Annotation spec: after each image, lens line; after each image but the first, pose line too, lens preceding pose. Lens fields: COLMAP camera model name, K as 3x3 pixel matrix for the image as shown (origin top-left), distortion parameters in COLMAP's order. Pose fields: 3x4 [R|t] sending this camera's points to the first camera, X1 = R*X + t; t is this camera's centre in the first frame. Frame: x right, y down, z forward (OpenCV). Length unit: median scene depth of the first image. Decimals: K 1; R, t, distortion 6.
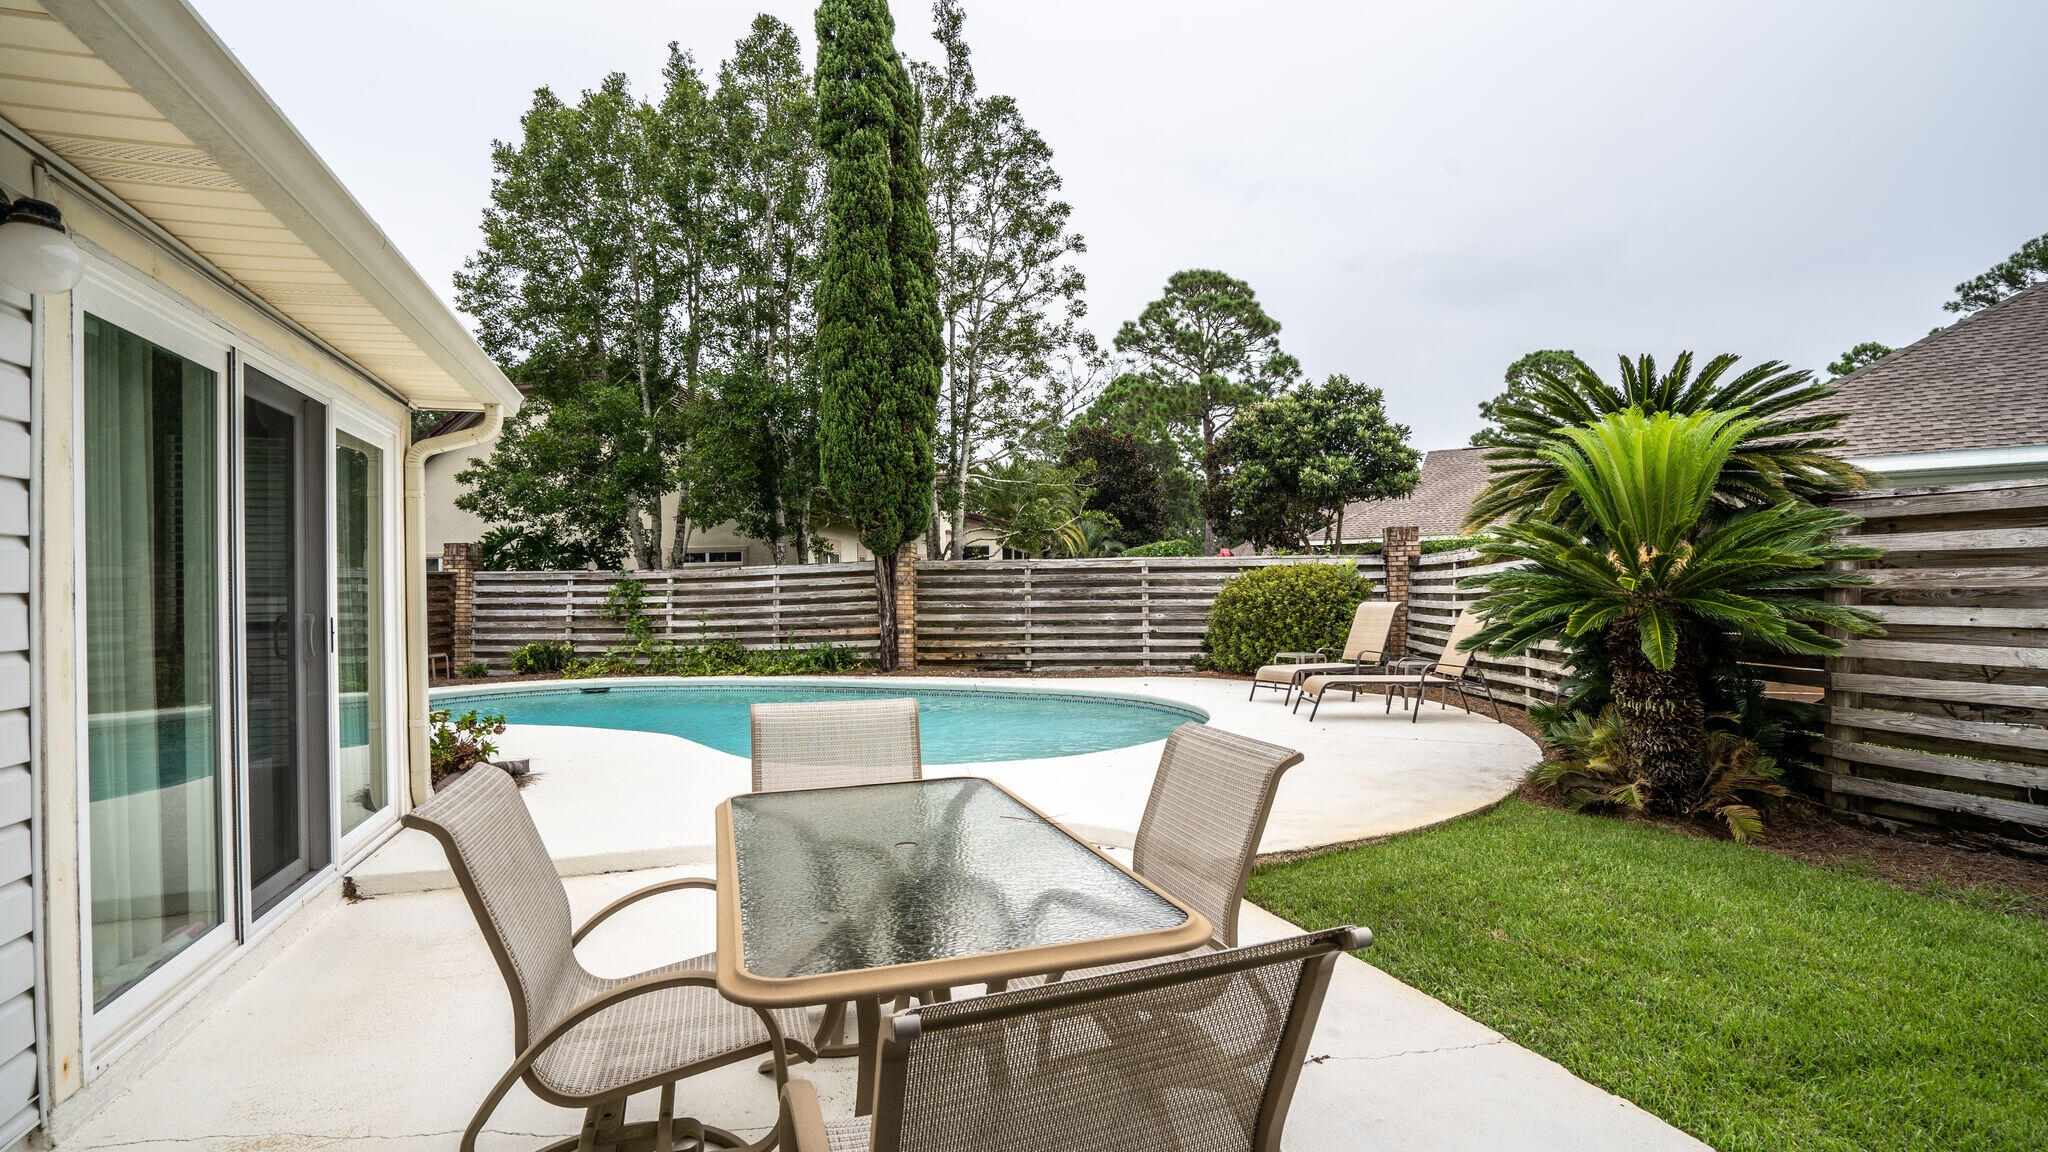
lens RADIAL K [[943.2, 0, 1017.2], [0, 943.2, 578.4], [0, 0, 1]] dist [-0.036334, 0.005026]
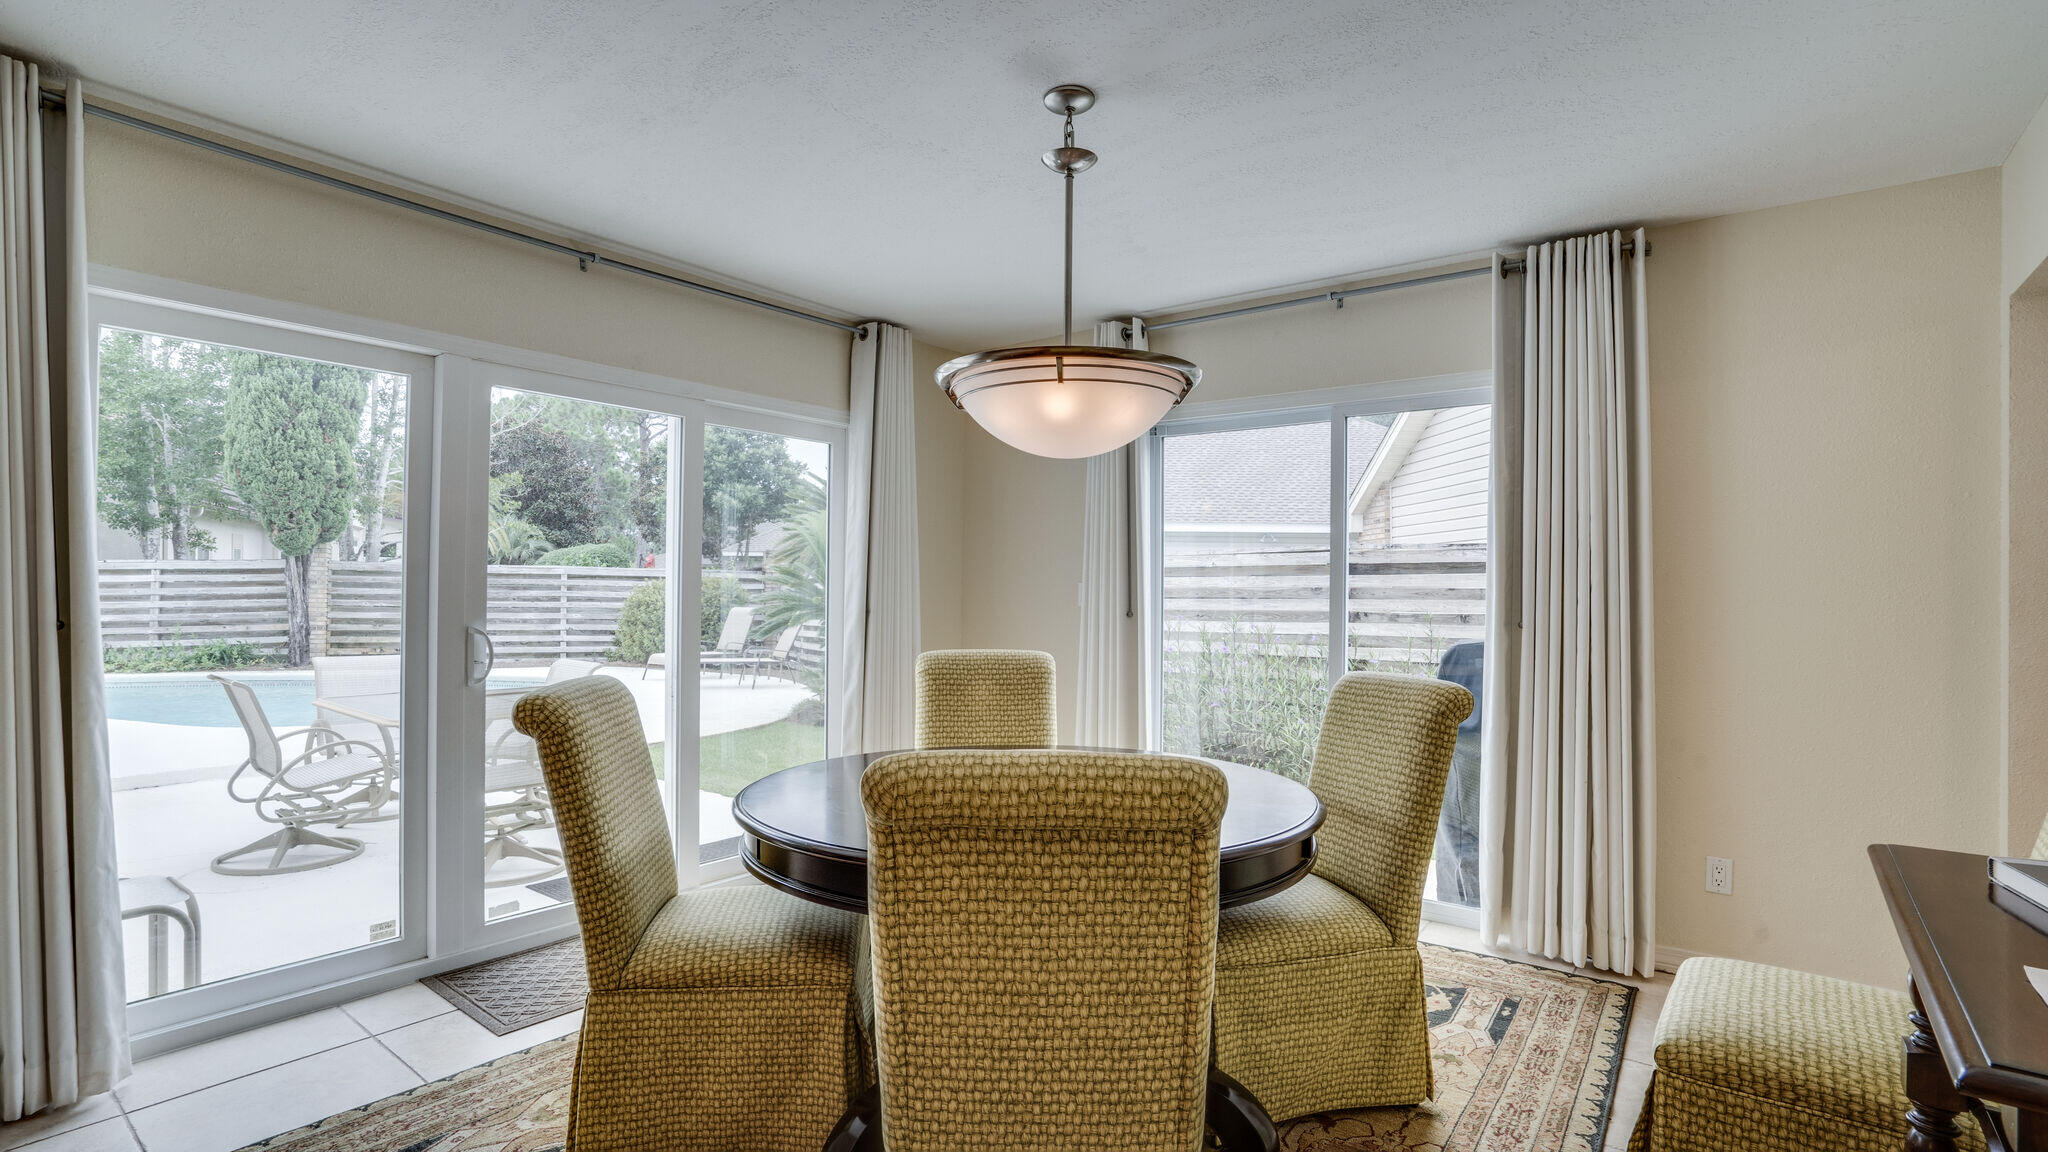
lens RADIAL K [[949.1, 0, 1017.0], [0, 949.1, 584.9], [0, 0, 1]] dist [-0.049397, 0.018444]
pose [[0.839790, 0.027226, 0.542228, -0.025492], [-0.028815, 0.999569, -0.005562, -0.008652], [-0.542146, -0.010954, 0.840213, -0.290960]]
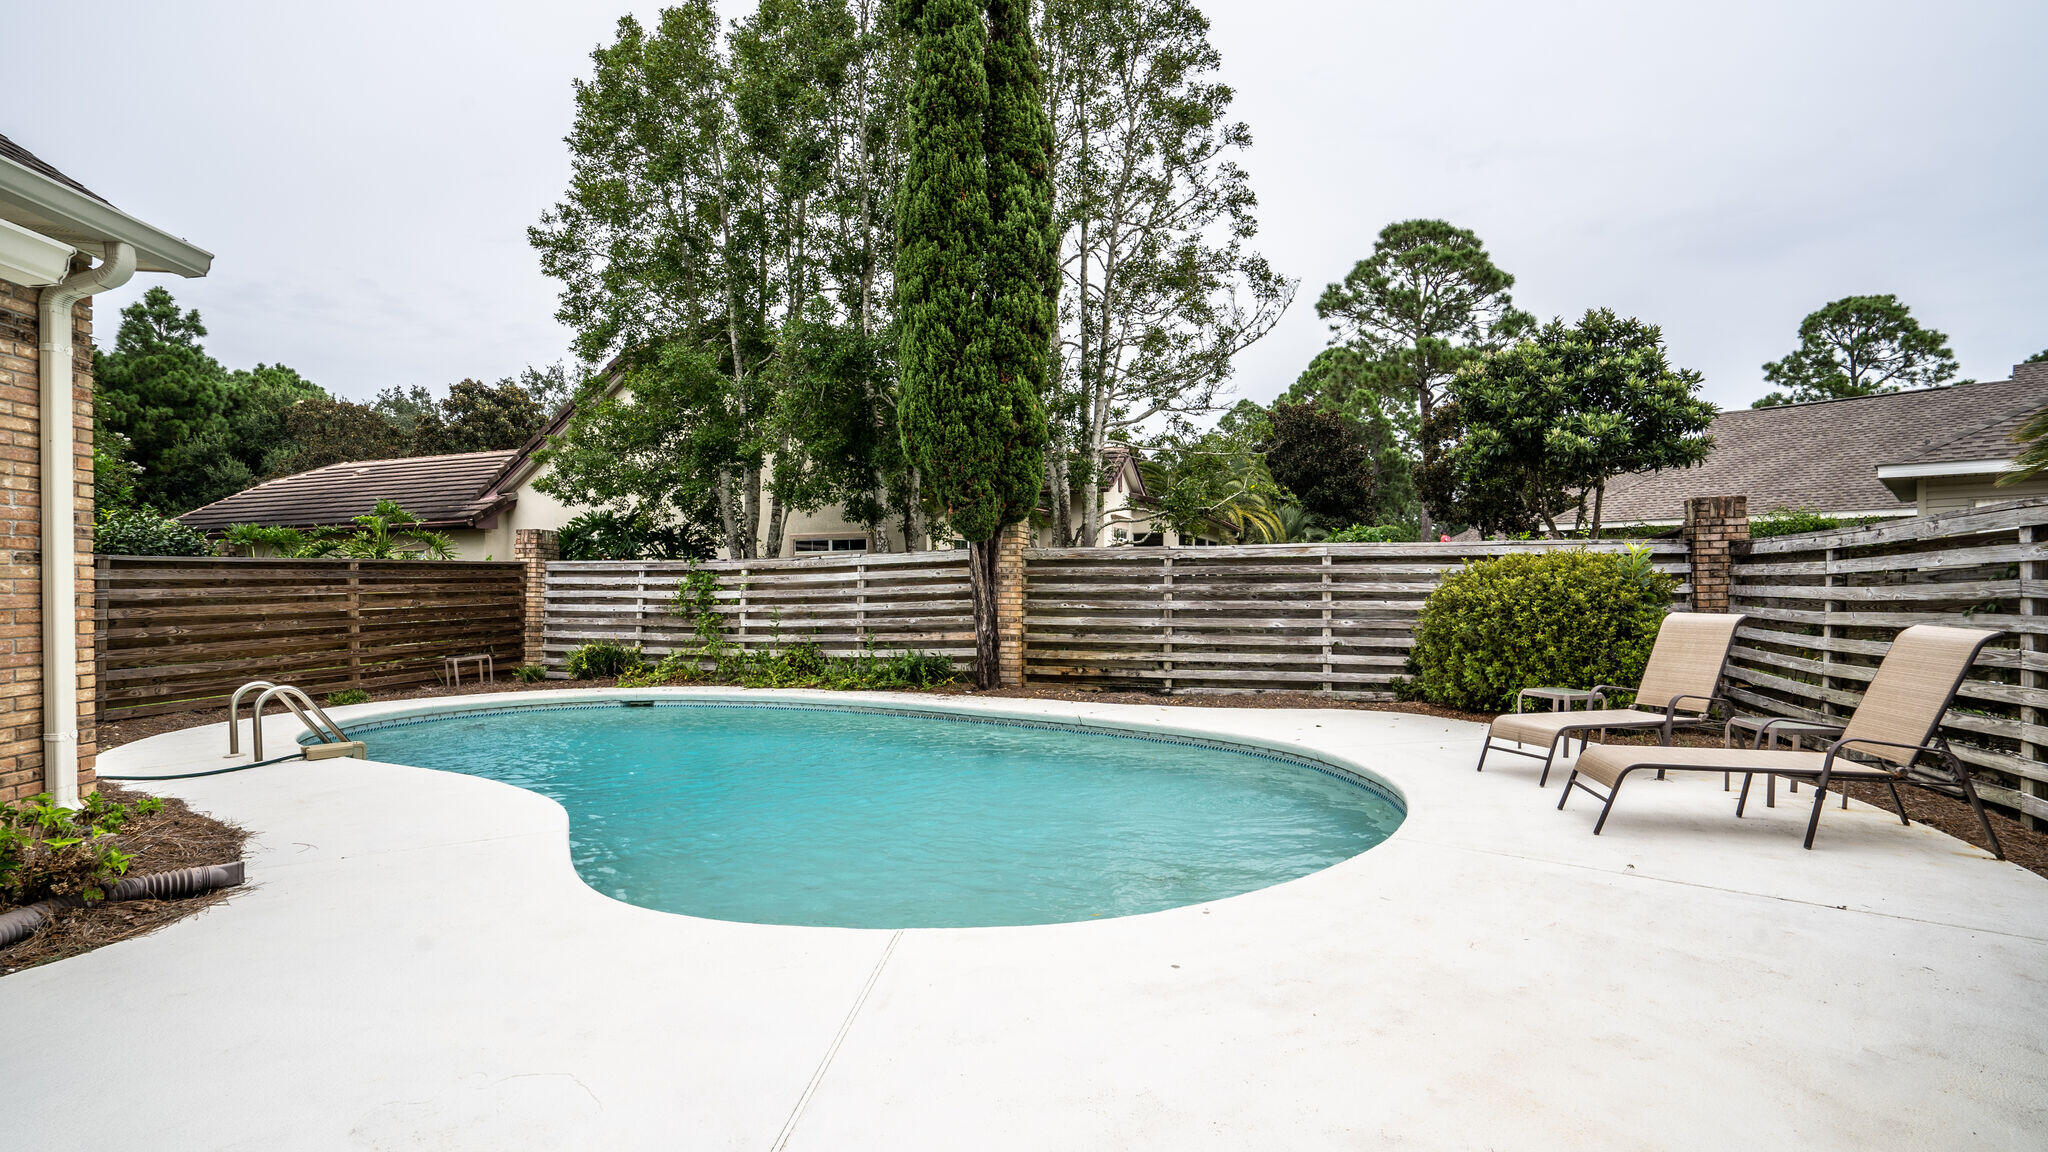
lens RADIAL K [[943.2, 0, 1030.6], [0, 943.2, 578.9], [0, 0, 1]] dist [-0.036334, 0.005026]
pose [[0.980091, 0.005442, -0.198474, 0.053894], [-0.003209, 0.999928, 0.011573, -0.002226], [0.198523, -0.010705, 0.980038, 0.231065]]
